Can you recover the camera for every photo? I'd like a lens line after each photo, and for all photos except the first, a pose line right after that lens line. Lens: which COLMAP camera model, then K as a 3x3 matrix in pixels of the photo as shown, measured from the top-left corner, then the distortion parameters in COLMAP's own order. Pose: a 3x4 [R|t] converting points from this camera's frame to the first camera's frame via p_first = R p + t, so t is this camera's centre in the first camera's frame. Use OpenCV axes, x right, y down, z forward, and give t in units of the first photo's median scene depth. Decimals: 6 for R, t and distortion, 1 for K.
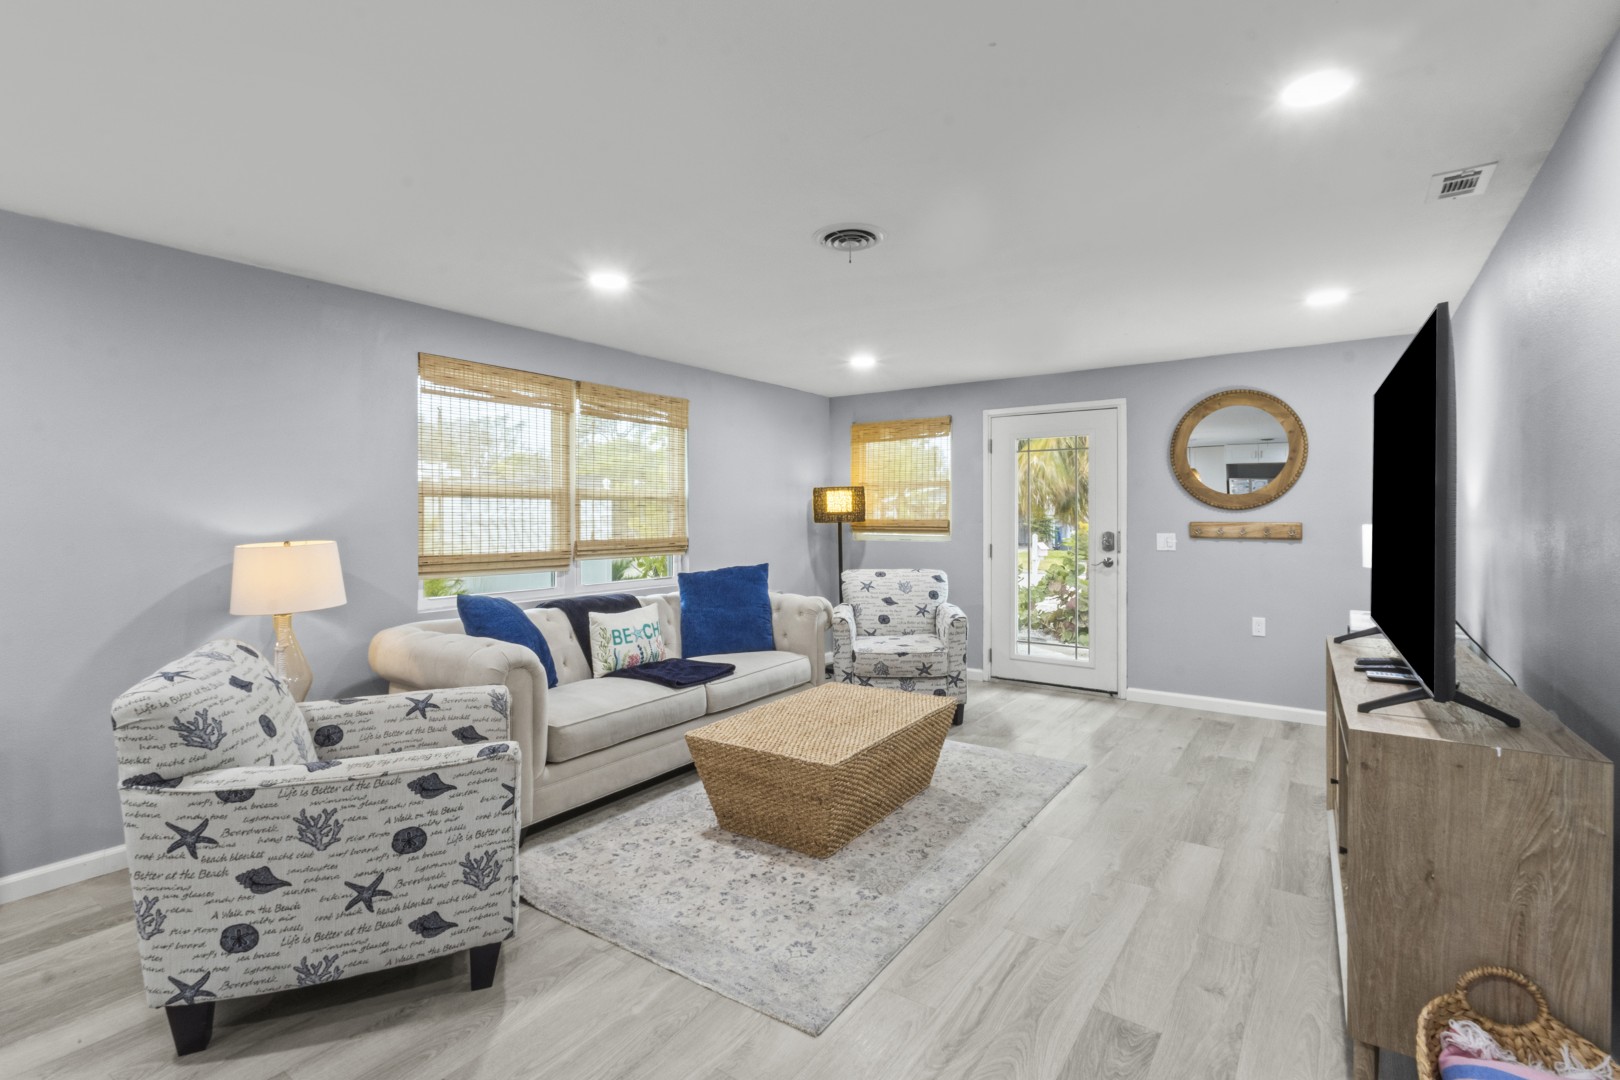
lens RADIAL K [[753.7, 0, 808.3], [0, 753.7, 520.8], [0, 0, 1]] dist [0.000932, 0.000843]
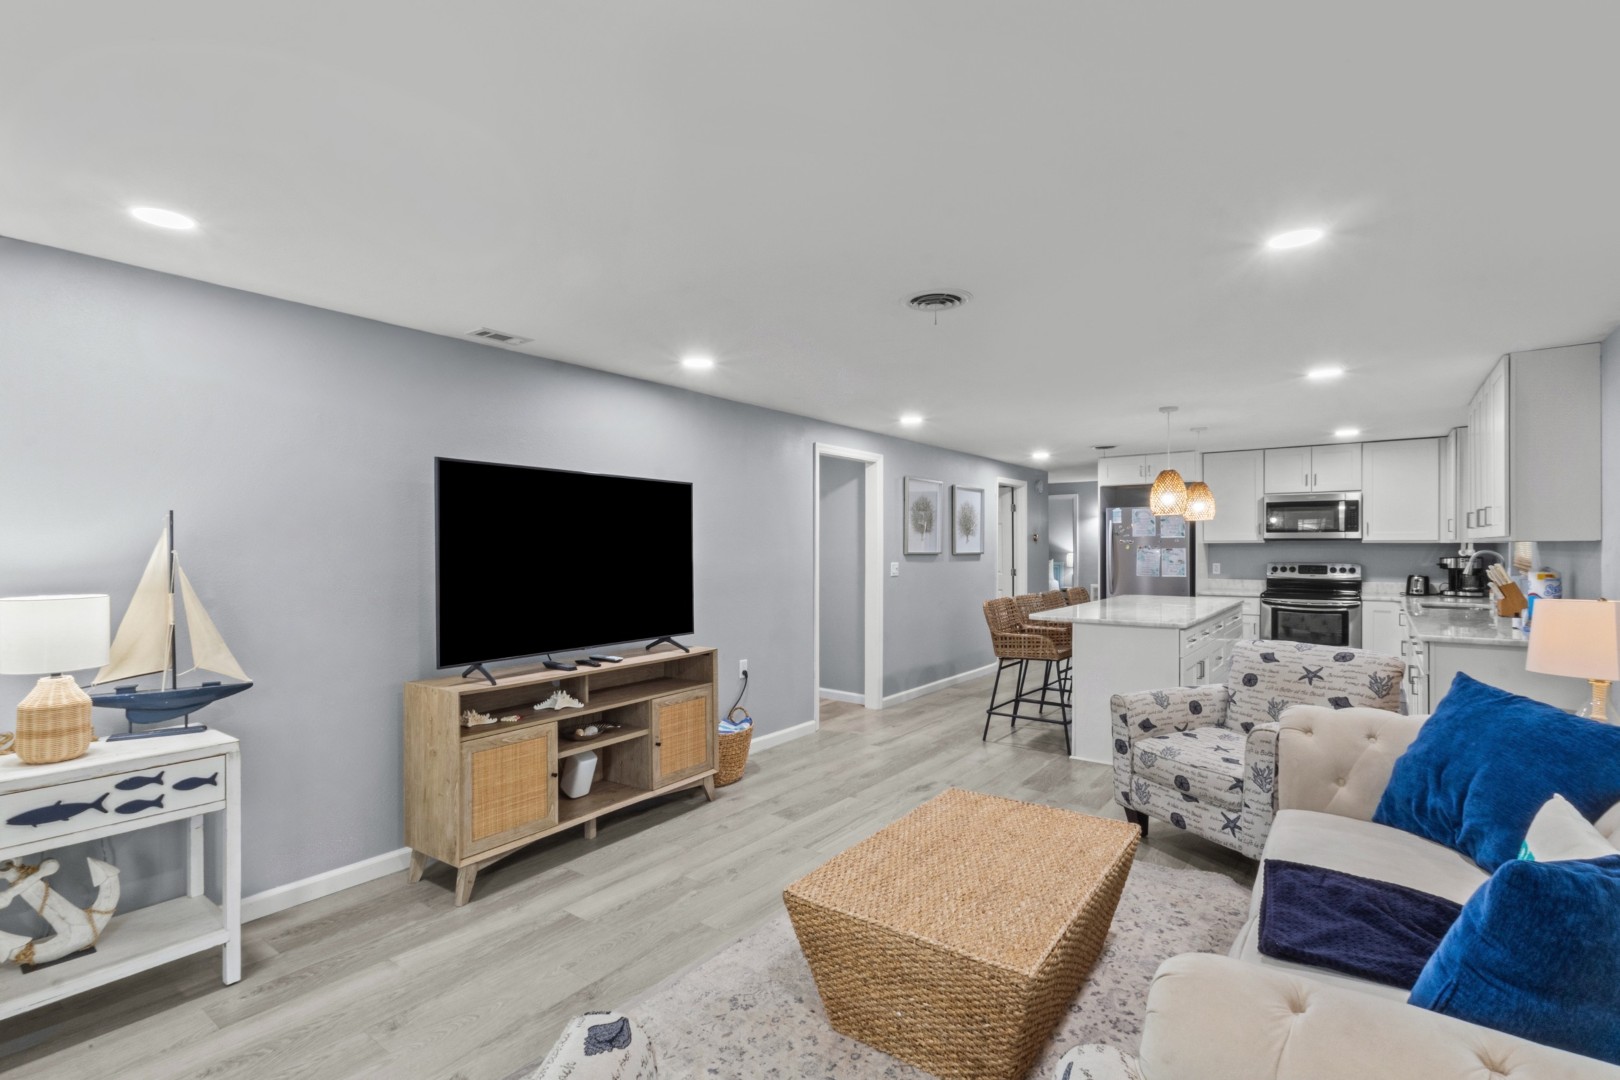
lens RADIAL K [[759.3, 0, 800.6], [0, 759.3, 551.4], [0, 0, 1]] dist [0.003535, 0.000324]
pose [[-0.999321, 0.005953, 0.036357, 0.120861], [0.006442, 0.999890, 0.013361, -0.026861], [-0.036273, 0.013586, -0.999250, 1.203985]]
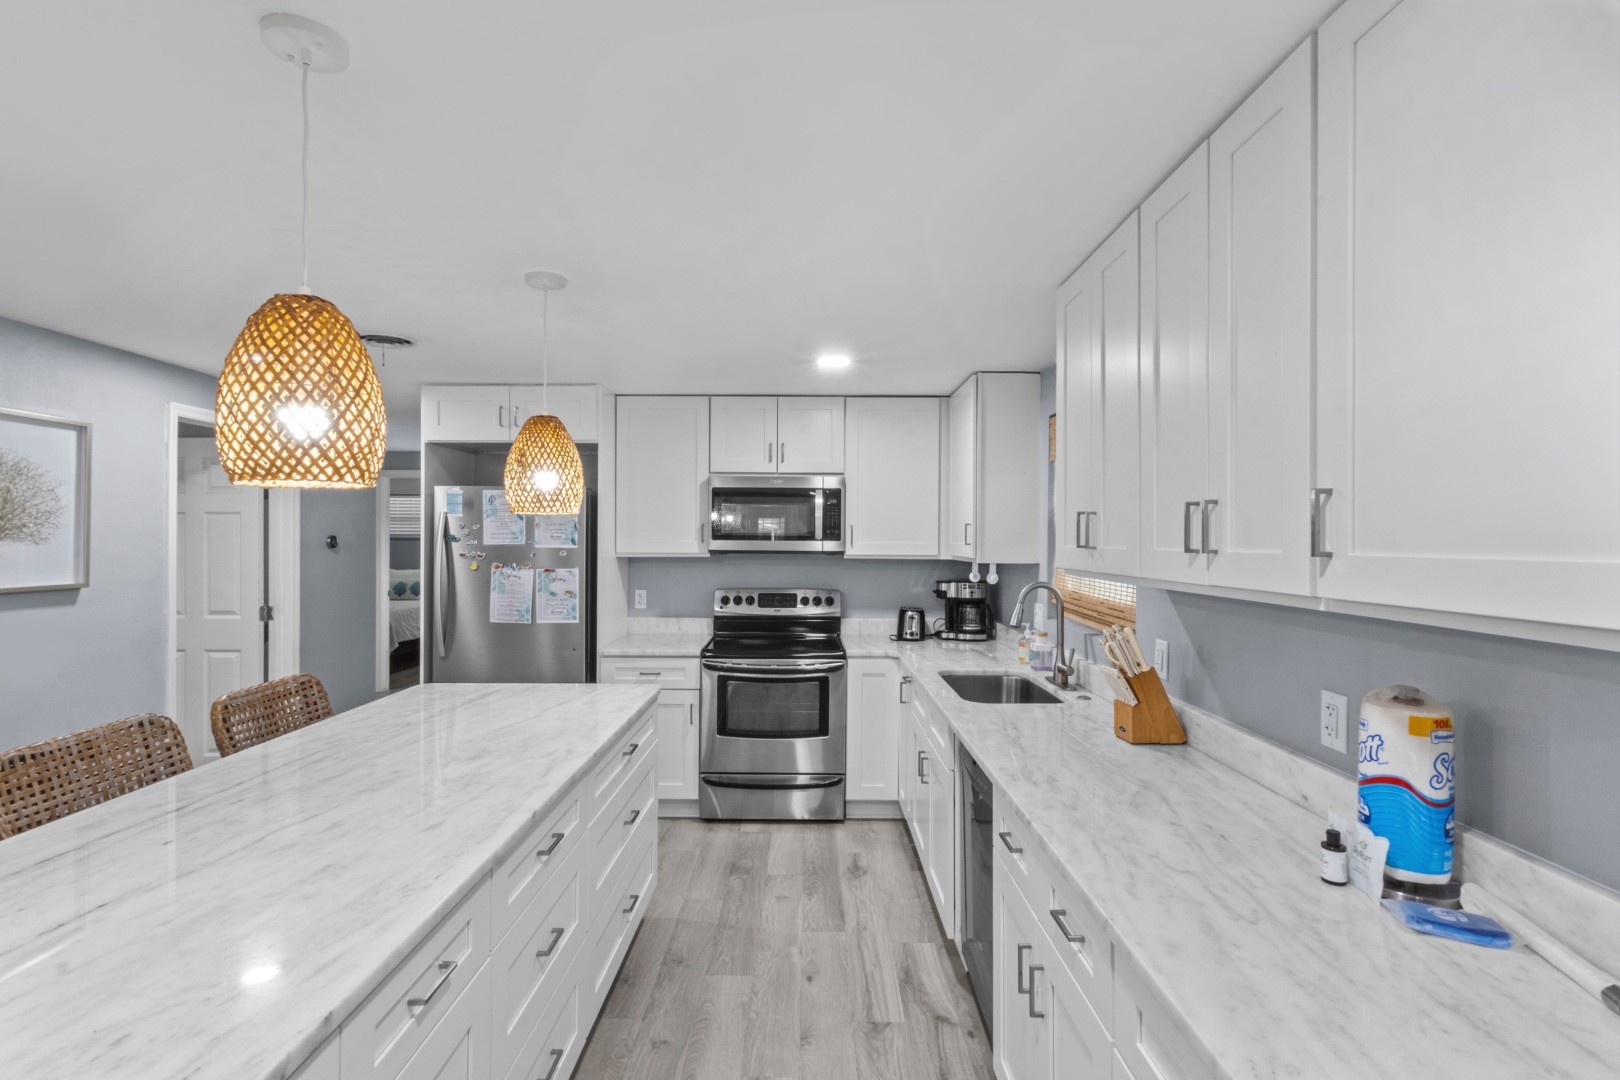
lens RADIAL K [[747.7, 0, 803.7], [0, 747.7, 536.3], [0, 0, 1]] dist [0.001572, 0.000105]
pose [[-0.824383, -0.002466, -0.566028, -0.363984], [-0.005619, 0.999977, 0.003826, -0.046587], [0.566005, 0.006335, -0.824377, 0.404719]]
